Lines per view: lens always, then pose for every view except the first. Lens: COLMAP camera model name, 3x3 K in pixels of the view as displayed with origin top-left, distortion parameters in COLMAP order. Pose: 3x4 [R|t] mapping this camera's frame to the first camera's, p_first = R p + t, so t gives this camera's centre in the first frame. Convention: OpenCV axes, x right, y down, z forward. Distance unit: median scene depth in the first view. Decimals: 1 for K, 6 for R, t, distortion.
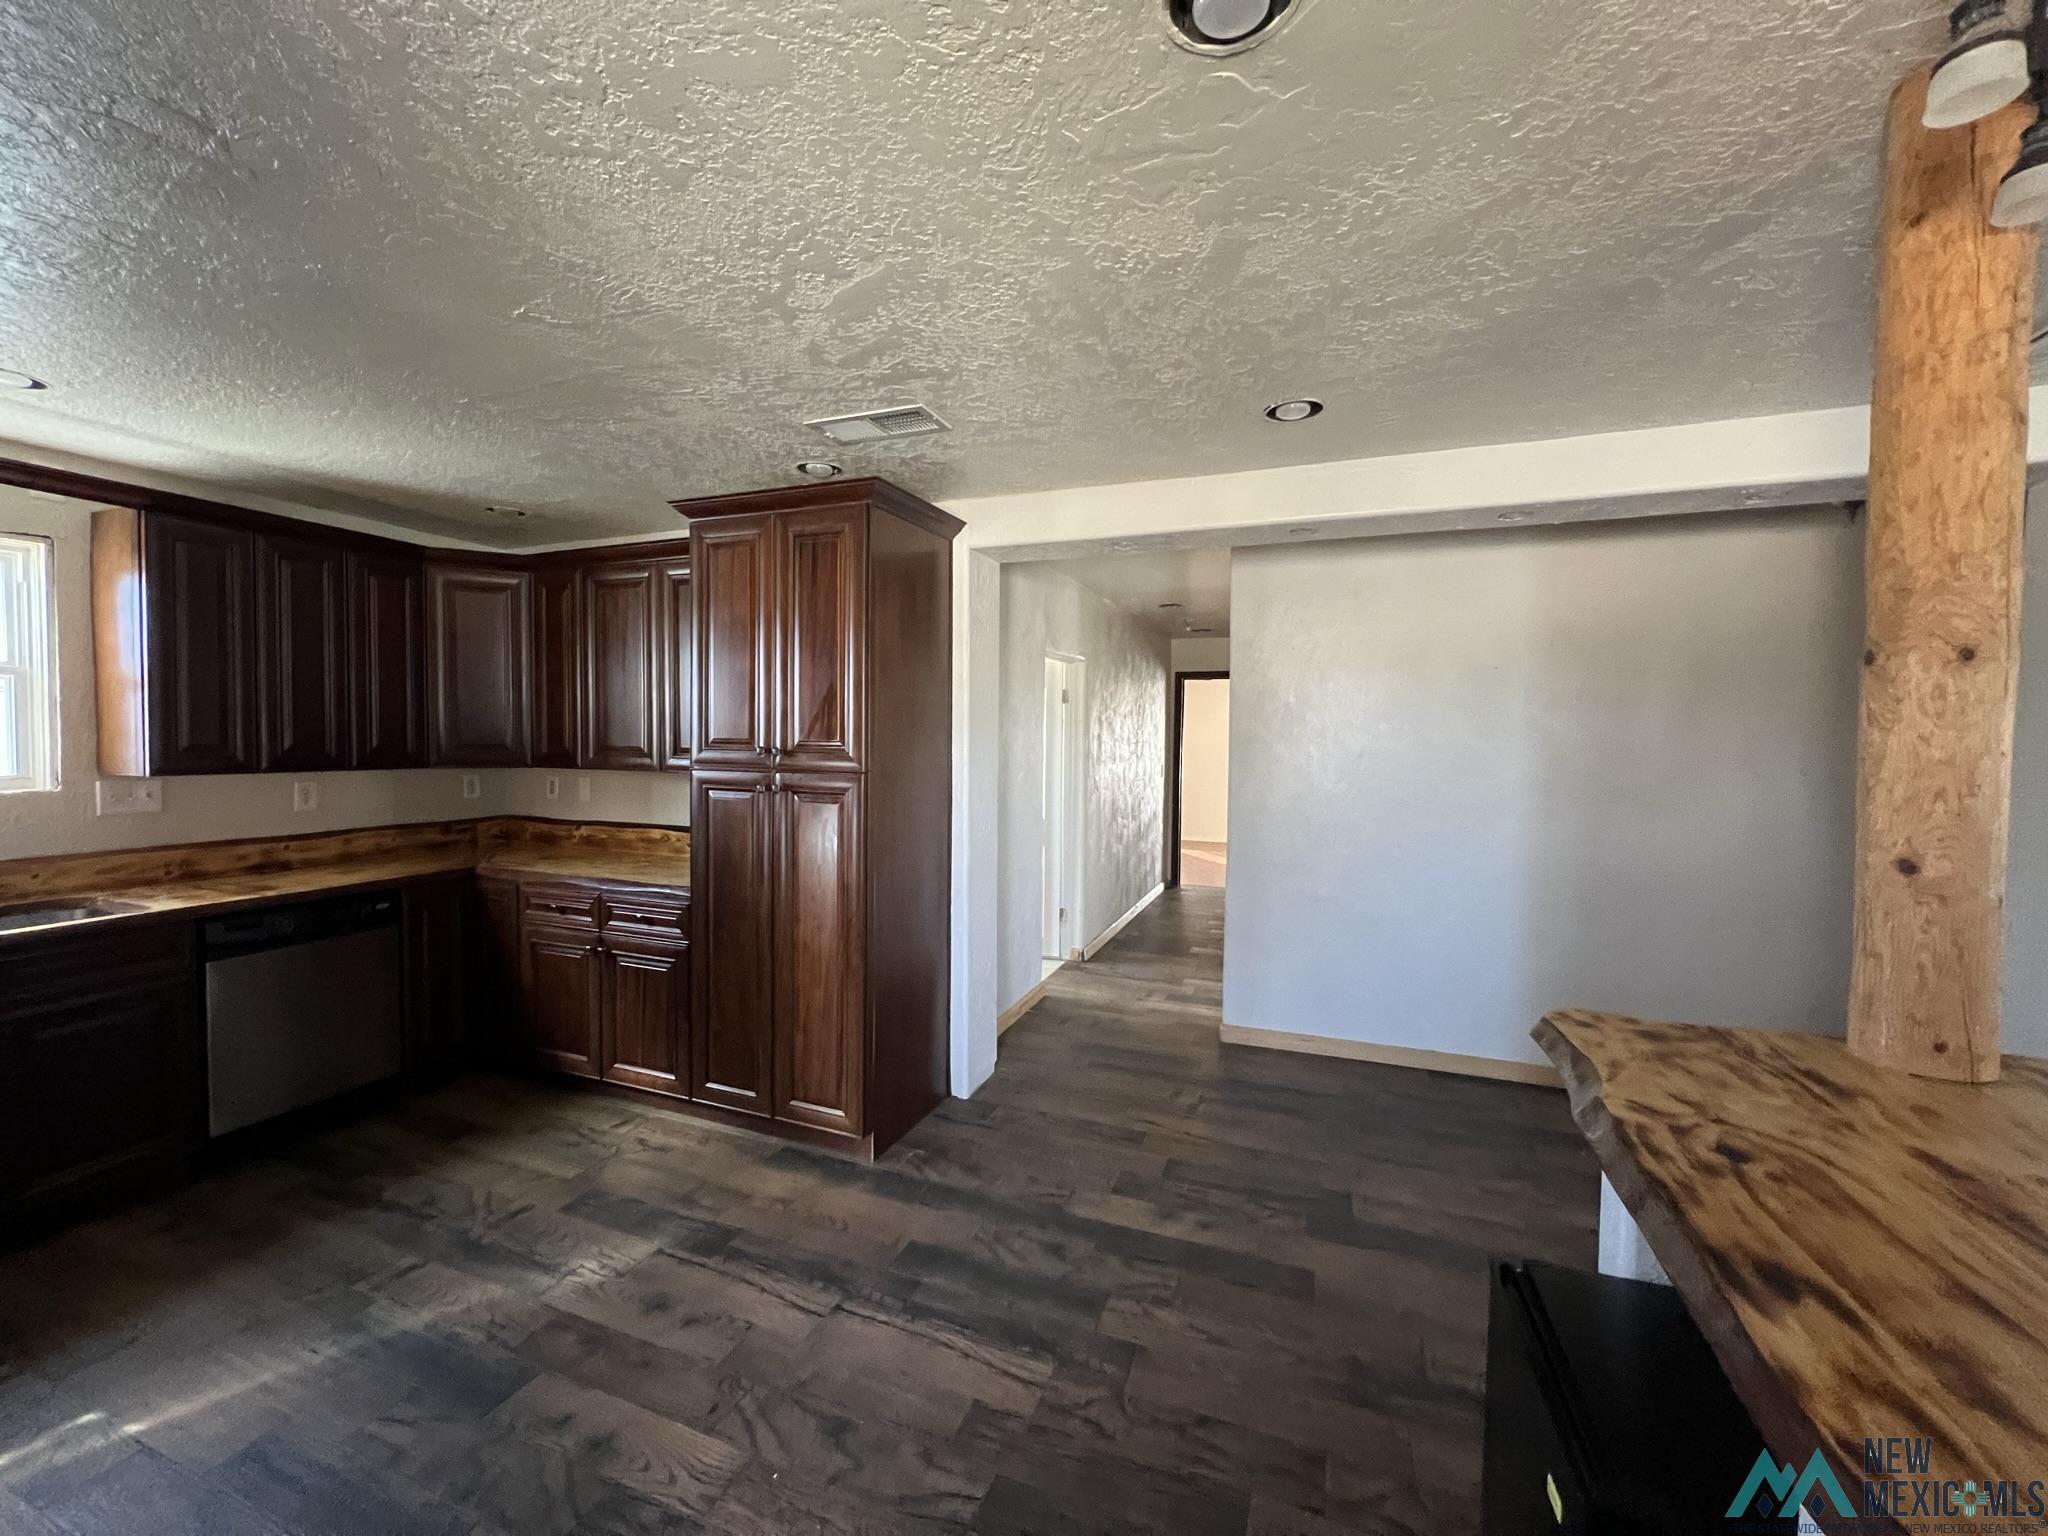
lens RADIAL K [[818.3, 0, 1021.3], [0, 818.3, 760.5], [0, 0, 1]] dist [-0.001516, 0.000693]
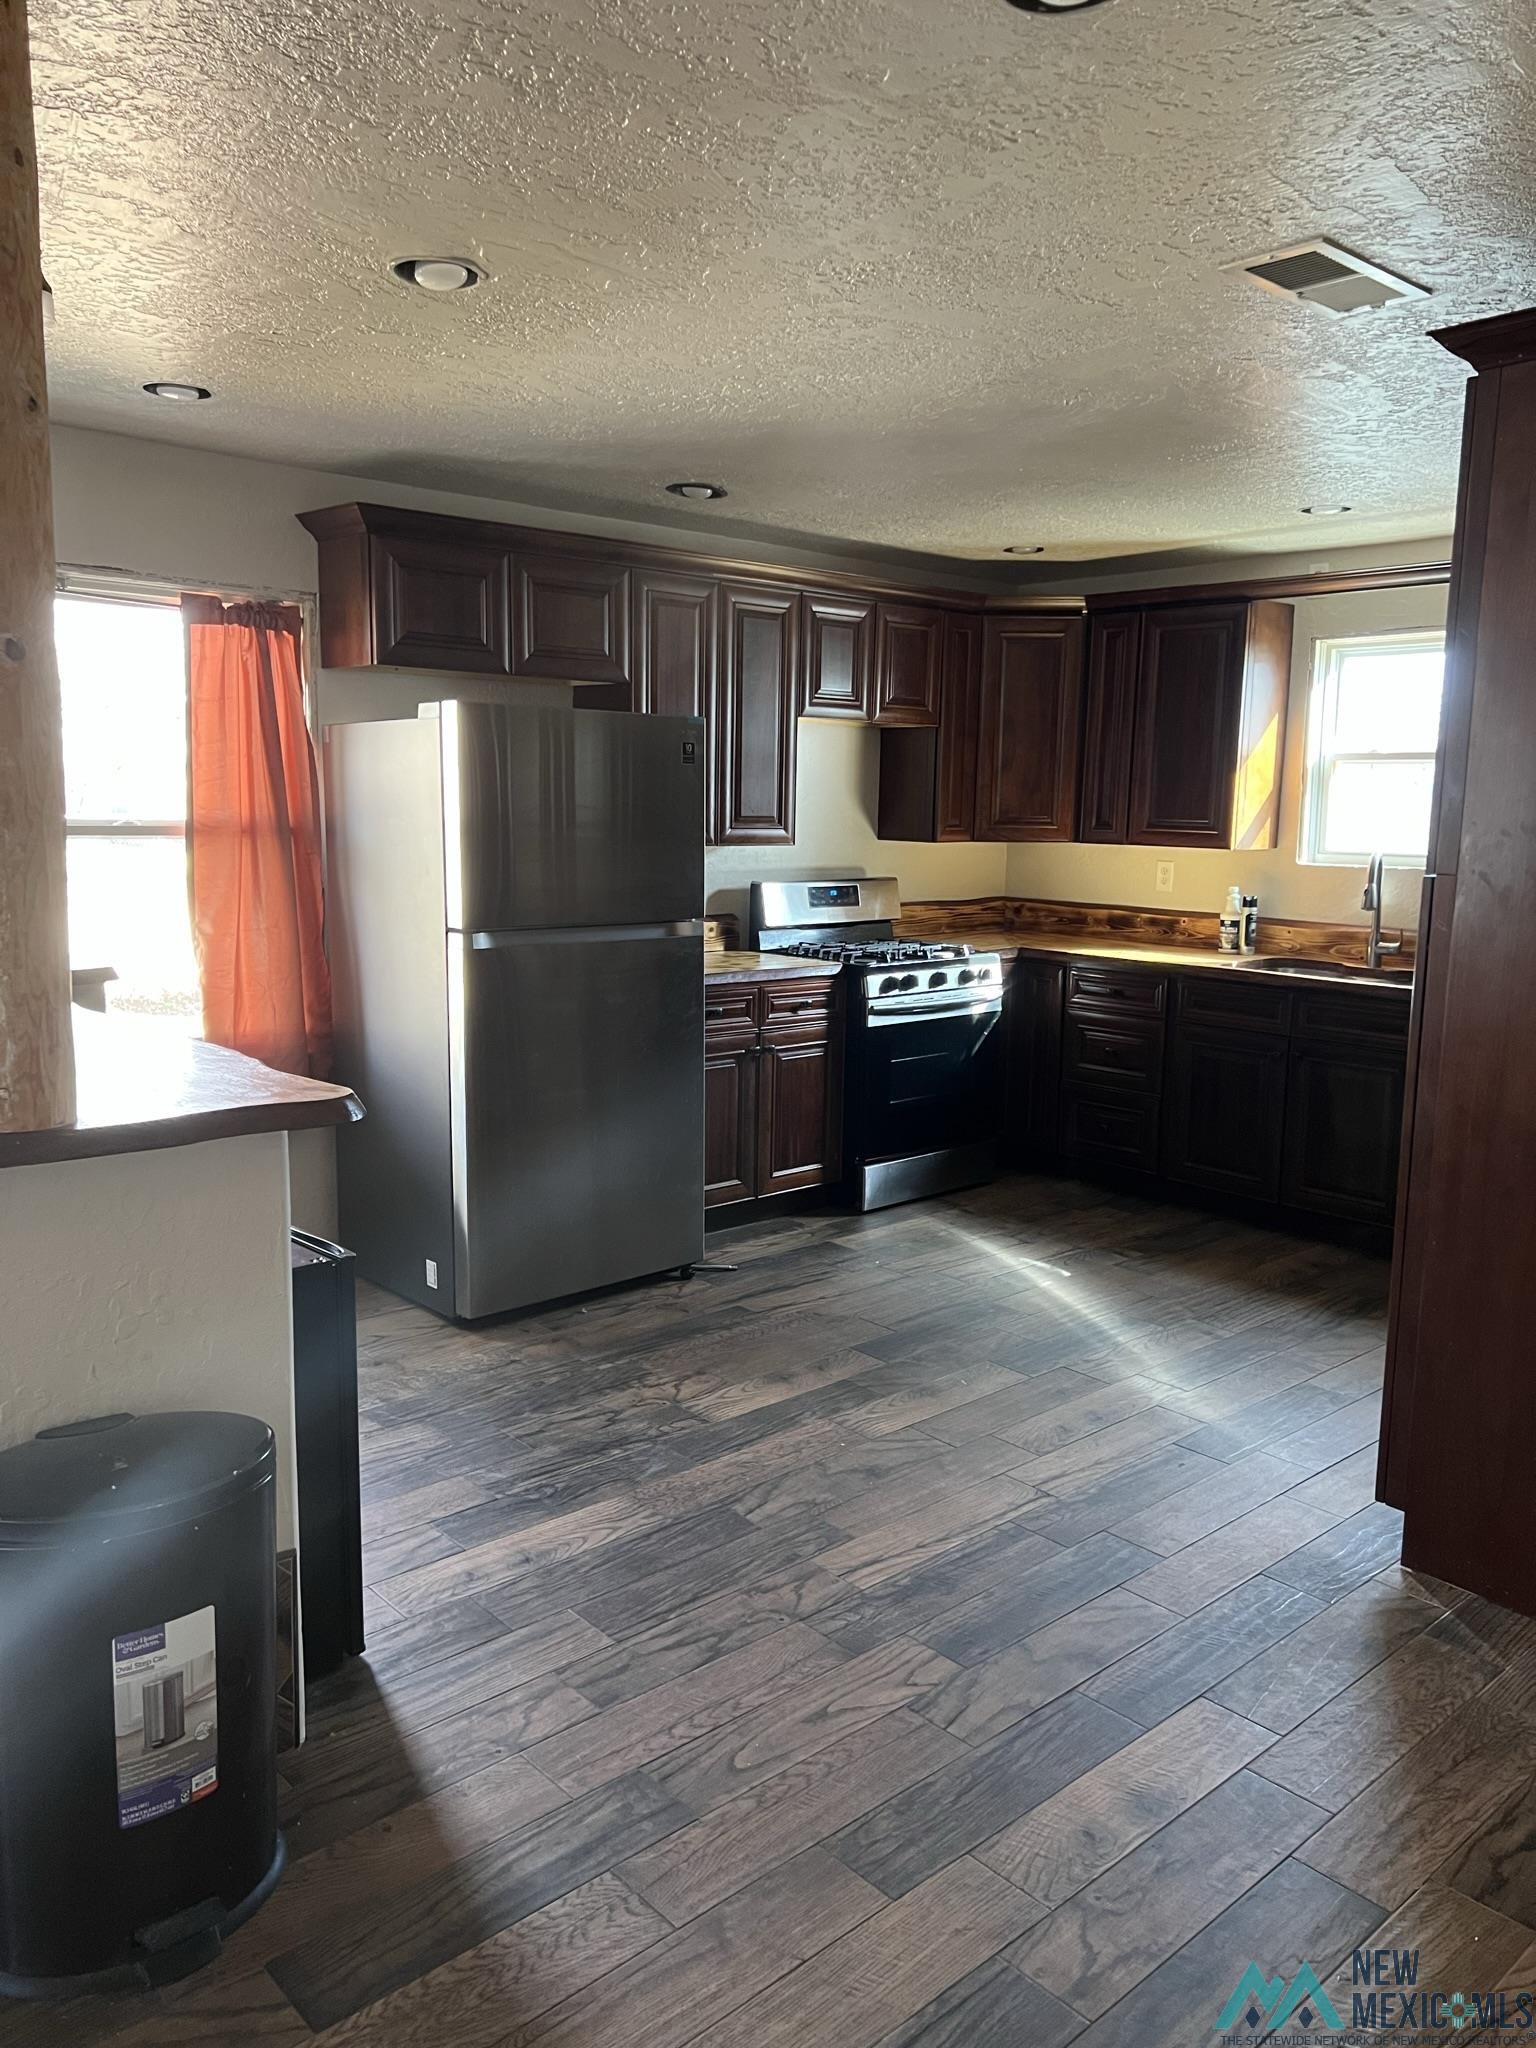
lens RADIAL K [[1540.5, 0, 767.9], [0, 1540.5, 1018.0], [0, 0, 1]] dist [0.064910, -0.071869]
pose [[-0.450297, 0.107969, -0.886327, 0.874940], [-0.052770, 0.987709, 0.147128, -0.019236], [0.891318, 0.113022, -0.439064, 0.971007]]
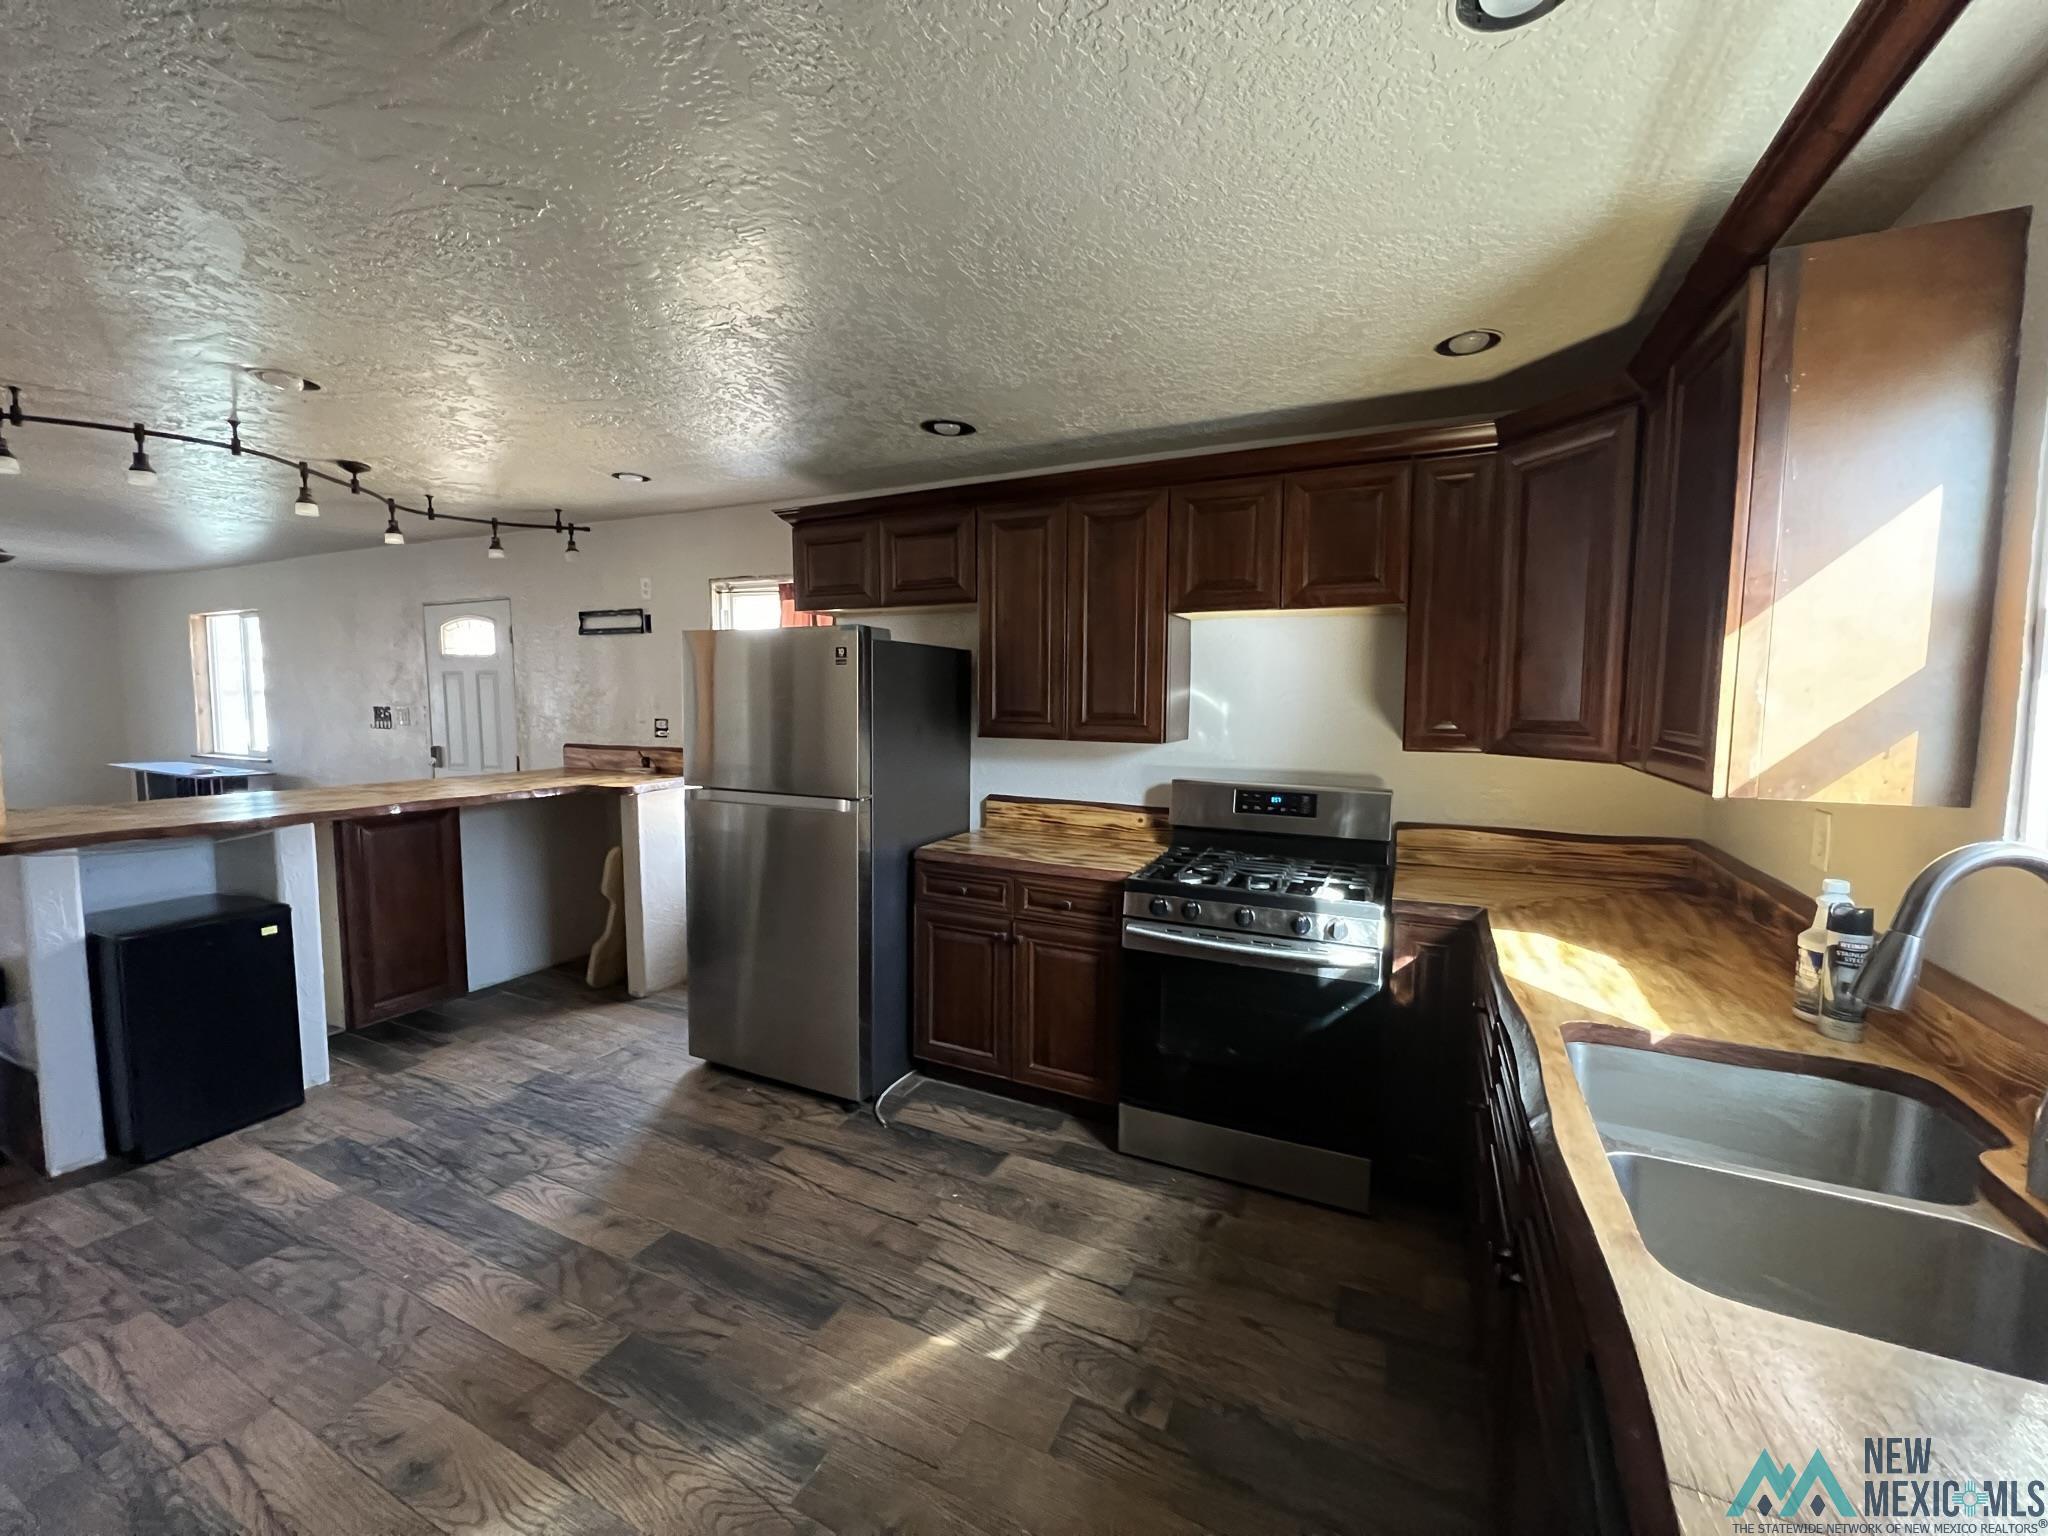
lens RADIAL K [[818.3, 0, 1014.0], [0, 818.3, 760.7], [0, 0, 1]] dist [-0.001516, 0.000693]
pose [[-0.995853, -0.028011, 0.086560, -0.710867], [-0.018336, 0.993695, 0.110607, -0.036187], [-0.089112, 0.108561, -0.990088, 1.120019]]
